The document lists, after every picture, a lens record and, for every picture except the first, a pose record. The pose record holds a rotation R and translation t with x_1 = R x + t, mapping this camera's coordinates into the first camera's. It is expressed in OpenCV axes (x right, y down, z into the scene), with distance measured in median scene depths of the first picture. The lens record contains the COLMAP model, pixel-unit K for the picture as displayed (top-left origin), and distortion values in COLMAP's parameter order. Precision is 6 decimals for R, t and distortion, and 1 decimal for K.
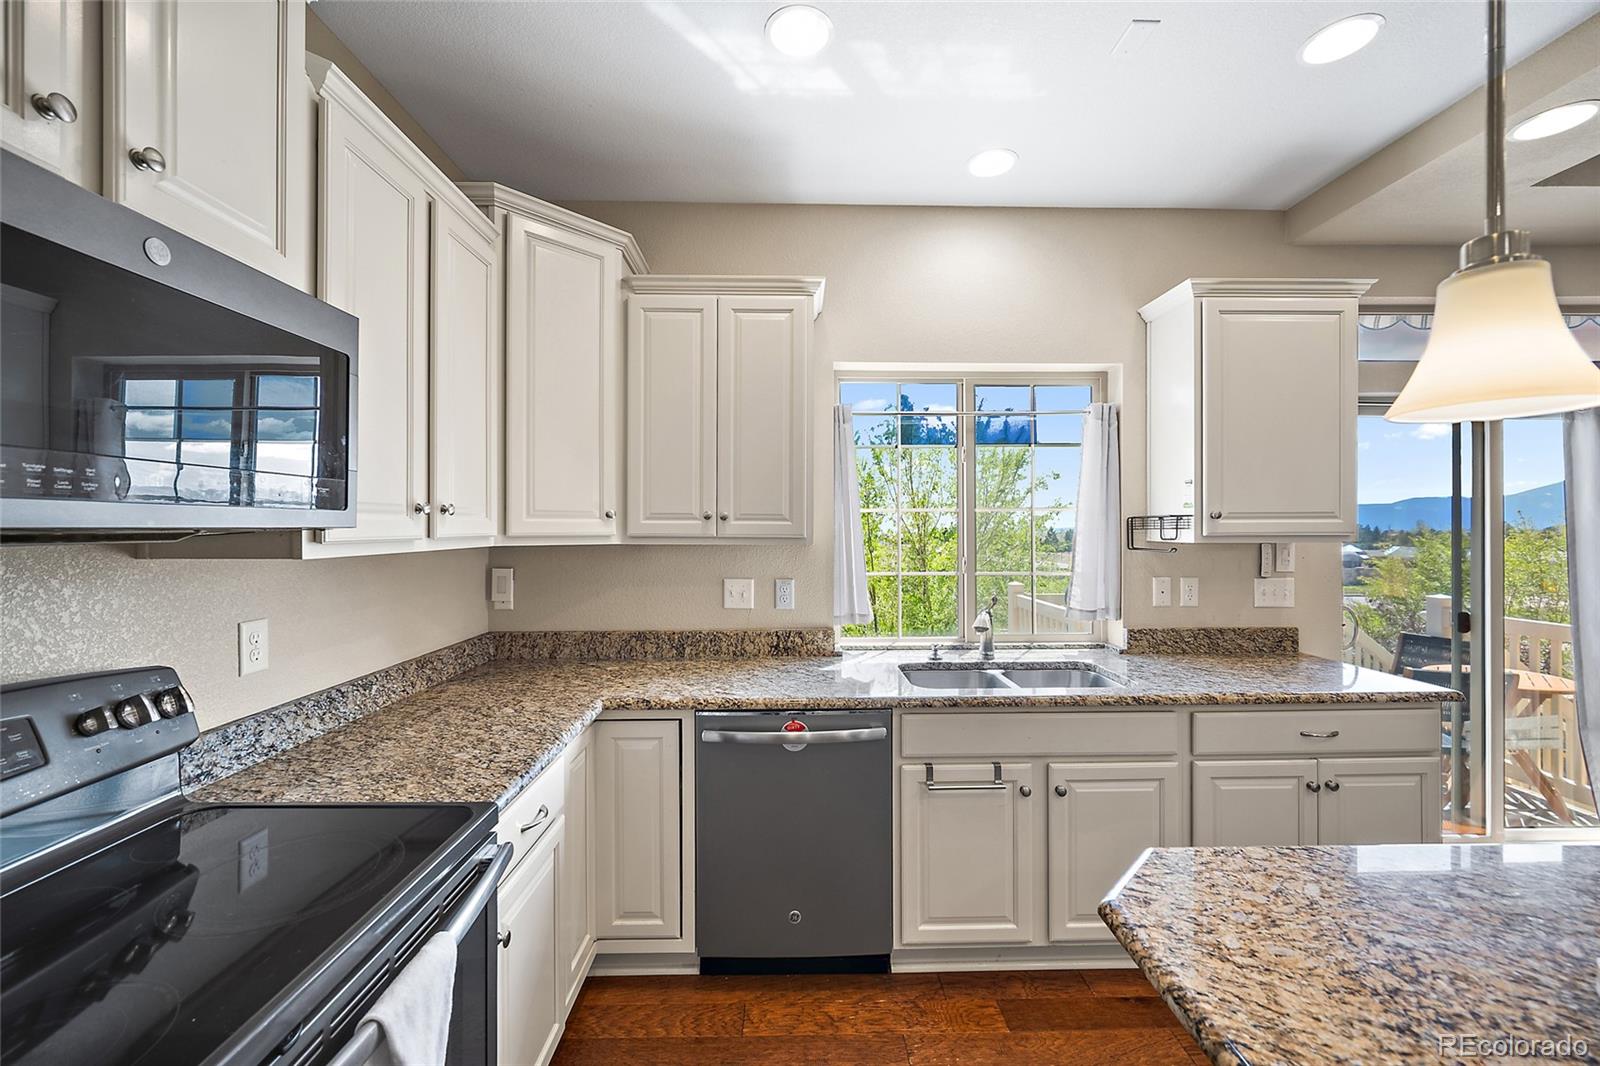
lens RADIAL K [[634.3, 0, 804.2], [0, 634.3, 526.7], [0, 0, 1]] dist [-0.003794, 0.002756]
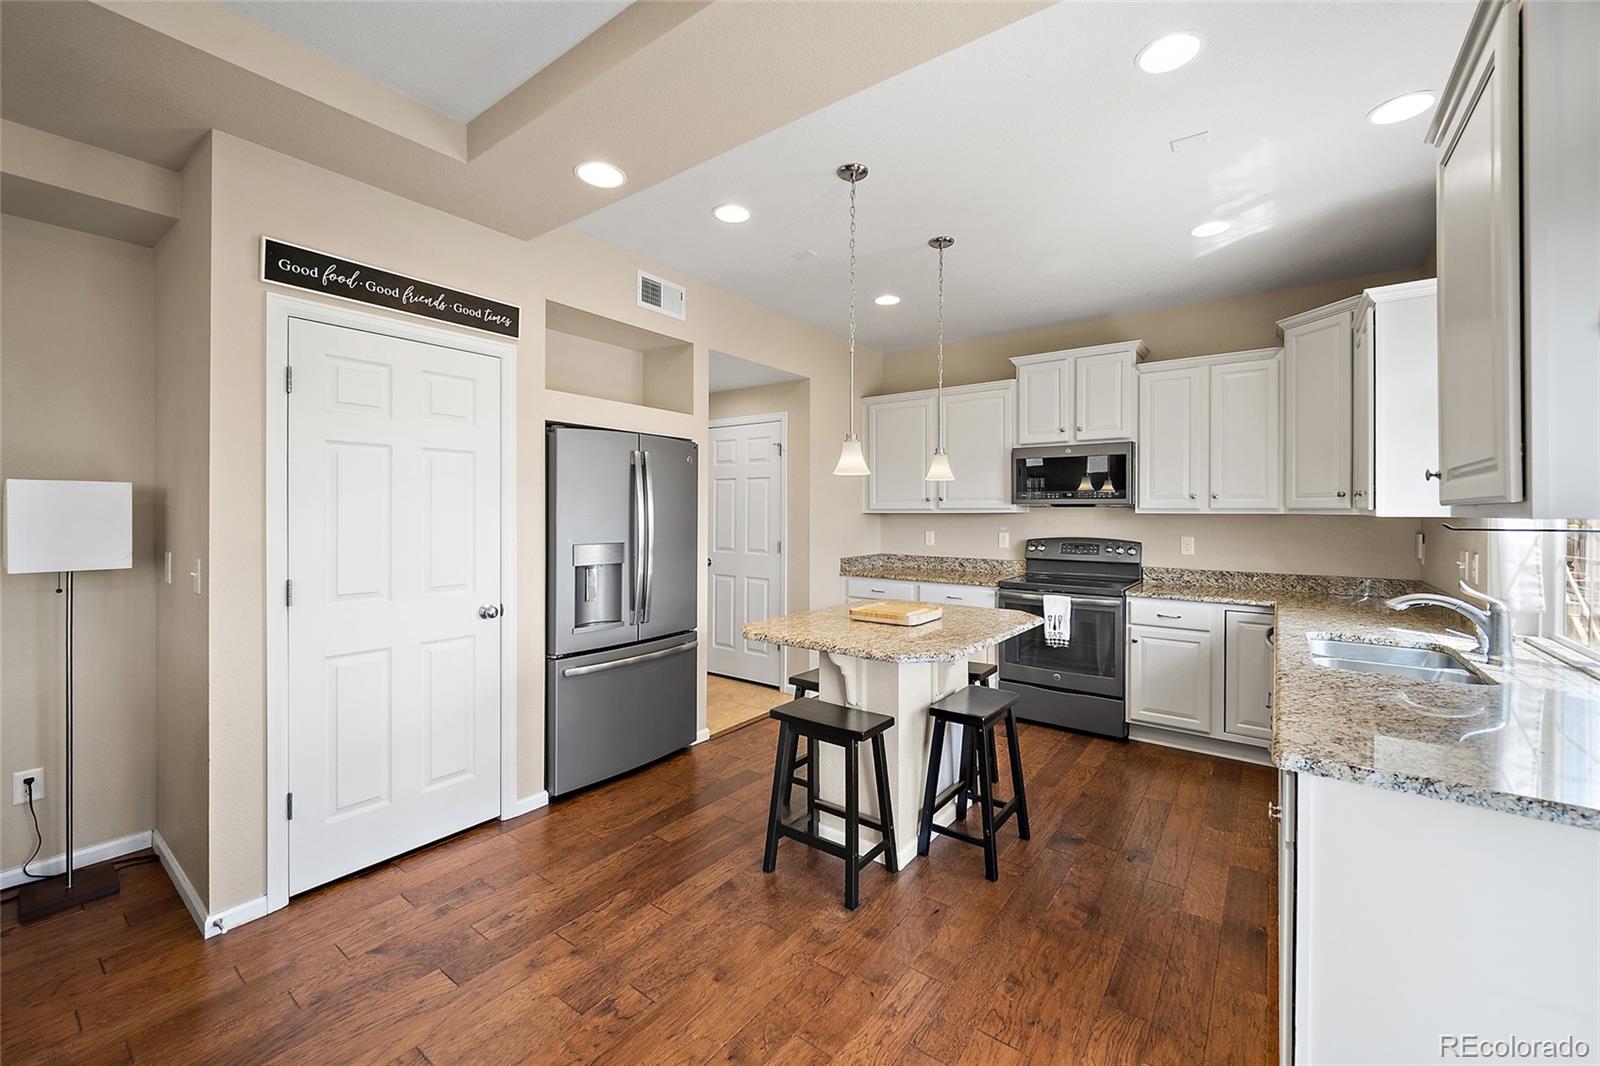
lens RADIAL K [[637.1, 0, 801.8], [0, 637.1, 512.4], [0, 0, 1]] dist [-0.002227, -0.000243]
pose [[-0.612531, 0.000311, -0.790446, 1.599206], [-0.003131, 0.999991, 0.002820, 0.022438], [0.790440, 0.004202, -0.612525, 0.887940]]
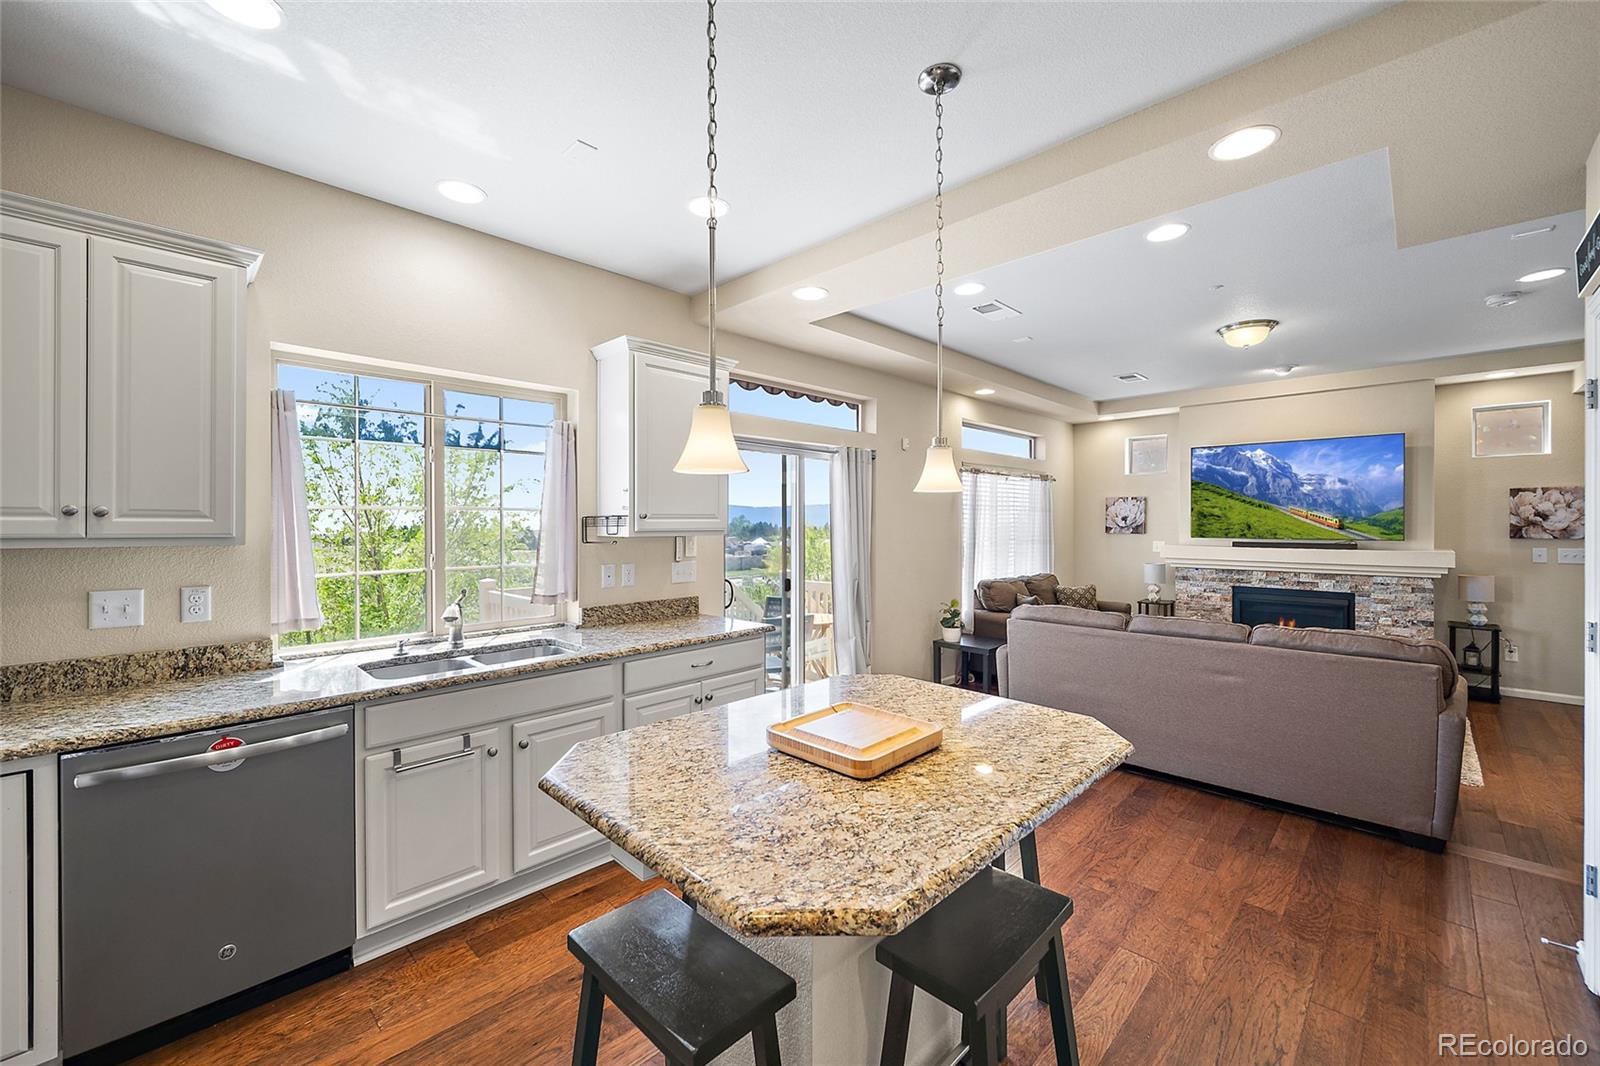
lens RADIAL K [[637.8, 0, 801.6], [0, 637.8, 523.7], [0, 0, 1]] dist [-0.002197, -0.000112]
pose [[0.713666, -0.000167, 0.700486, -0.055808], [0.001200, 0.999999, -0.000983, 0.000436], [-0.700485, 0.001542, 0.713666, -0.198468]]
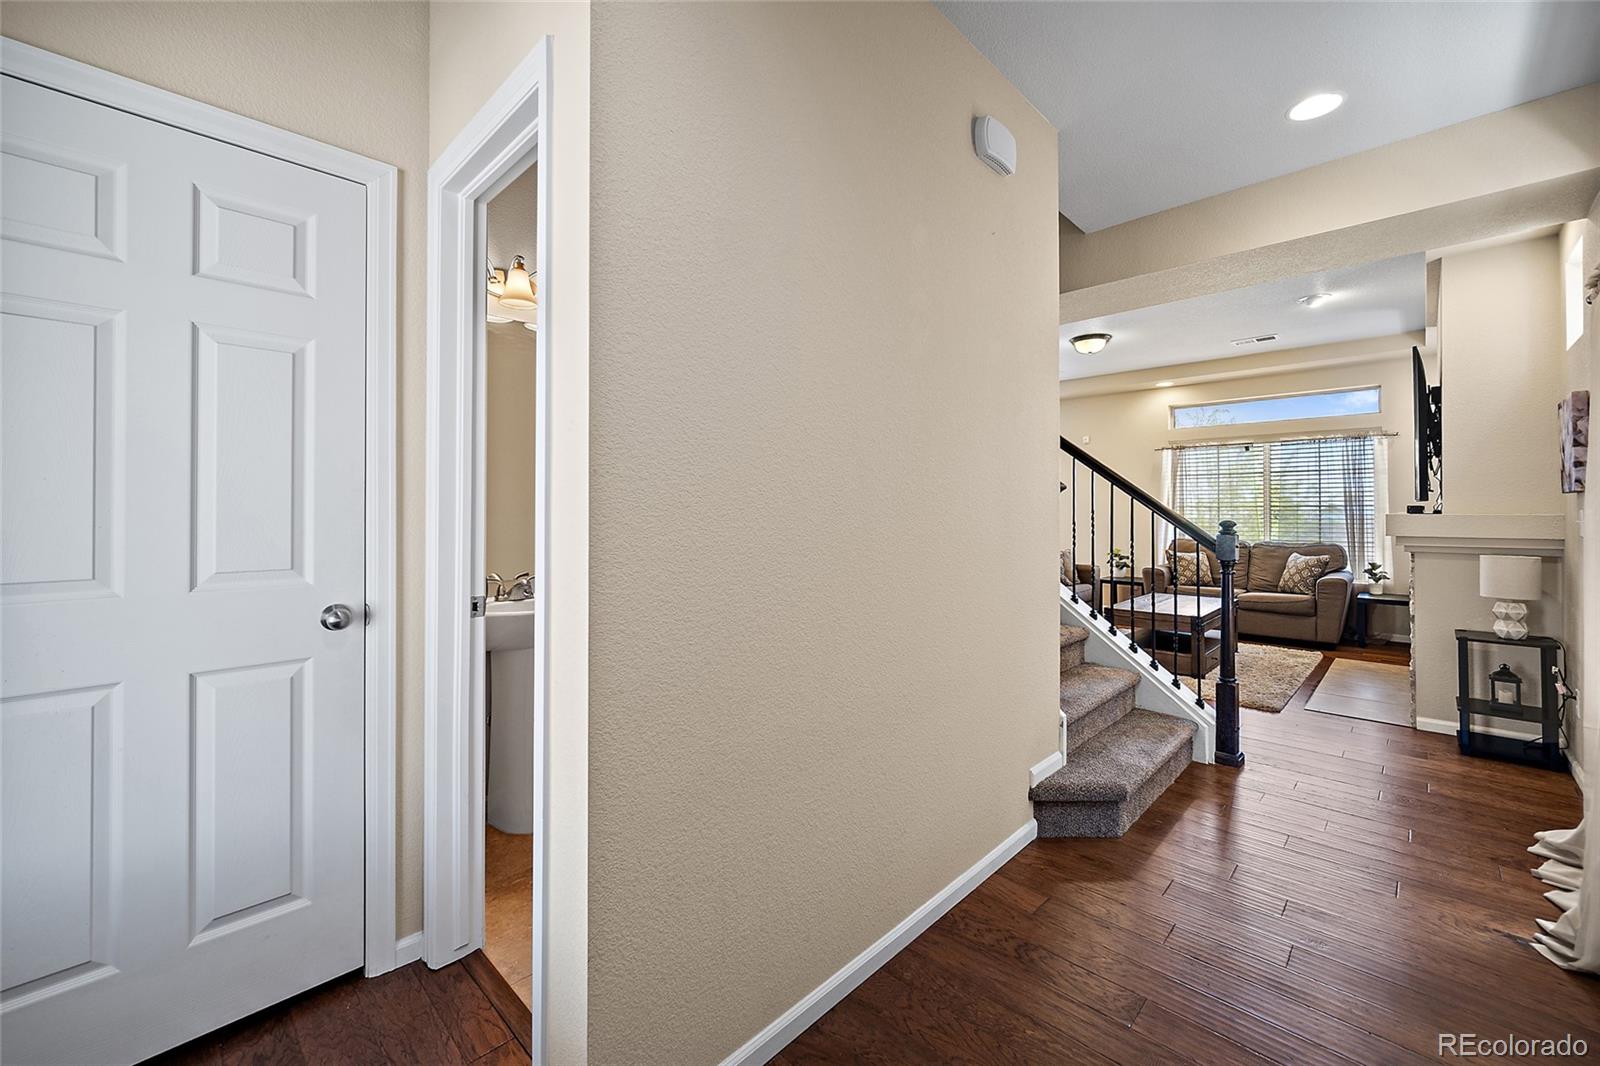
lens RADIAL K [[647.0, 0, 803.3], [0, 647.0, 505.1], [0, 0, 1]] dist [-0.000832, 0.000291]
pose [[0.707269, -0.002913, -0.706939, 3.213435], [0.000931, 0.999994, -0.003189, 0.075250], [0.706944, 0.001597, 0.707268, -2.400032]]
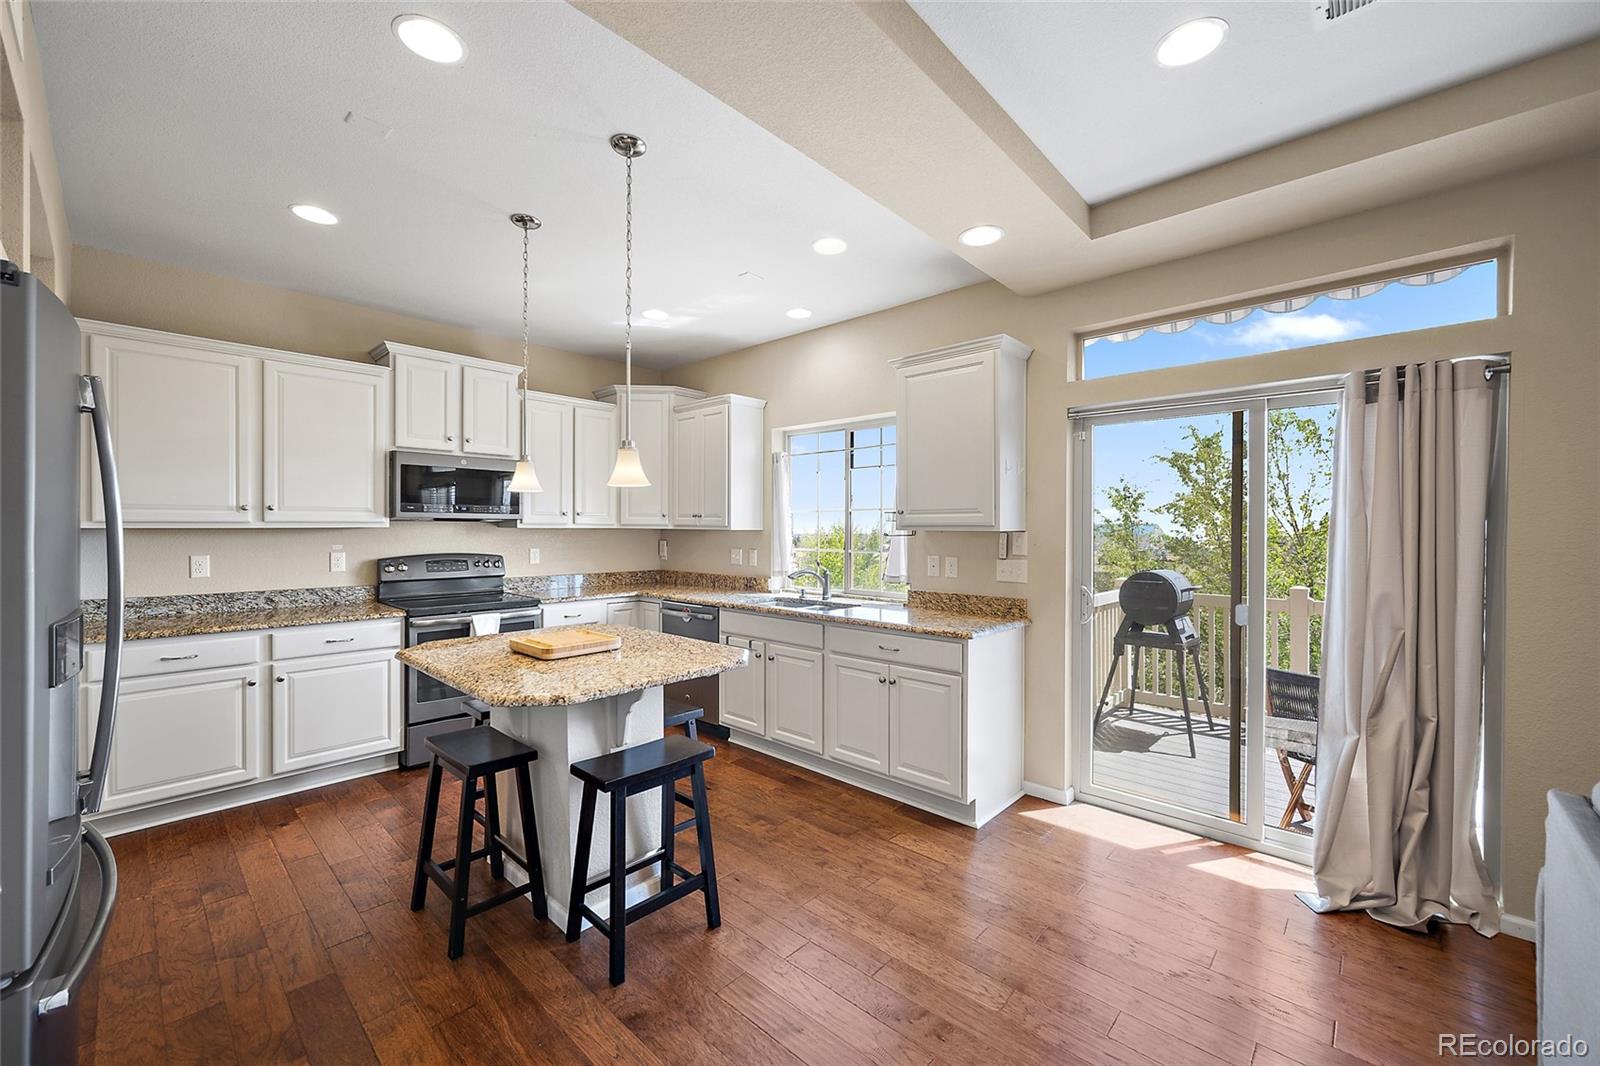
lens RADIAL K [[634.3, 0, 804.2], [0, 634.3, 526.7], [0, 0, 1]] dist [-0.003794, 0.002756]
pose [[0.721954, 0.002870, -0.691935, 1.547875], [-0.005467, 0.999984, -0.001557, 0.021618], [0.691919, 0.004907, 0.721958, -0.261483]]
